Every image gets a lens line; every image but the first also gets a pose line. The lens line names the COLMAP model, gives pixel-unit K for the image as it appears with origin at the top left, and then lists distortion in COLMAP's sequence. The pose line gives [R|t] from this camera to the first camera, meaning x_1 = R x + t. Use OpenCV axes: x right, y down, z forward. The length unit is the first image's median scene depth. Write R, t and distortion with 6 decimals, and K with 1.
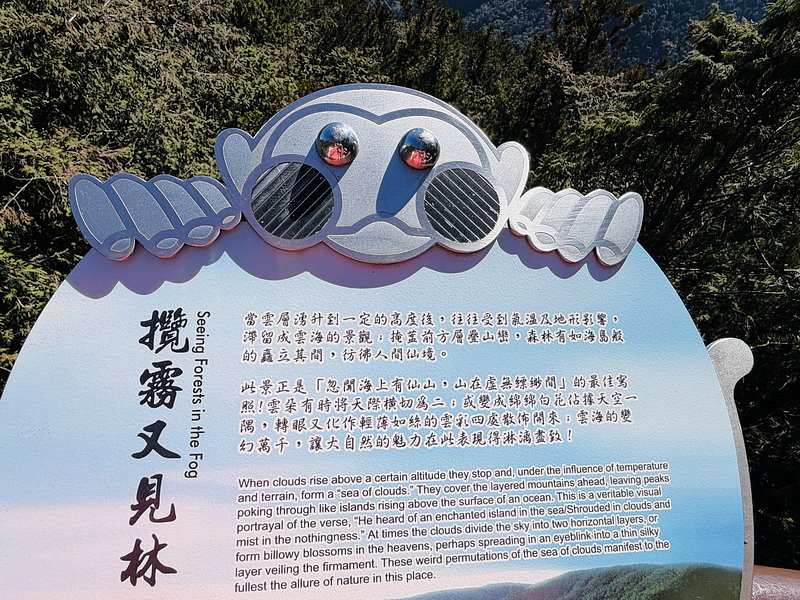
lens RADIAL K [[421.9, 0, 398.8], [0, 421.9, 300.3], [0, 0, 1]] dist [-0.004080, 0.000228]
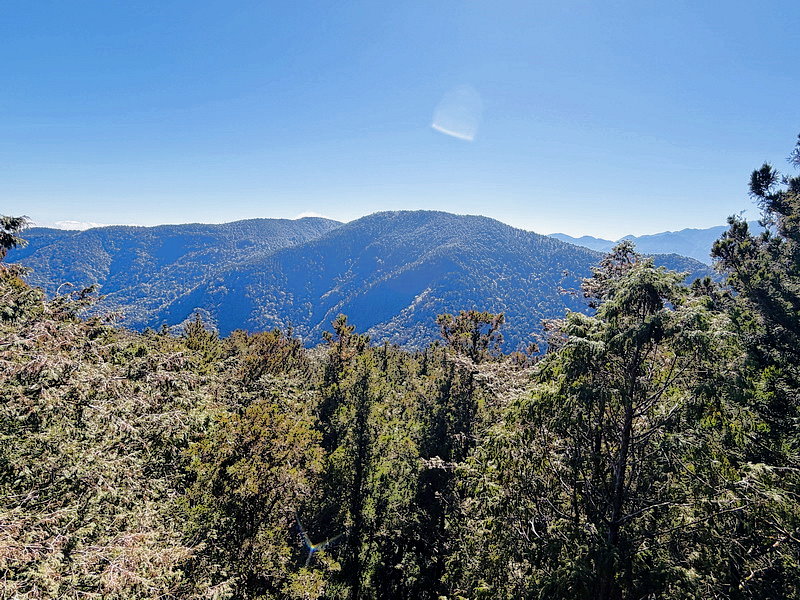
lens RADIAL K [[421.9, 0, 399.3], [0, 421.9, 299.6], [0, 0, 1]] dist [-0.004080, 0.000228]
pose [[0.956907, -0.098497, 0.273180, -0.143975], [0.249289, 0.761117, -0.598796, 0.003807], [-0.148942, 0.641093, 0.752872, -0.028061]]
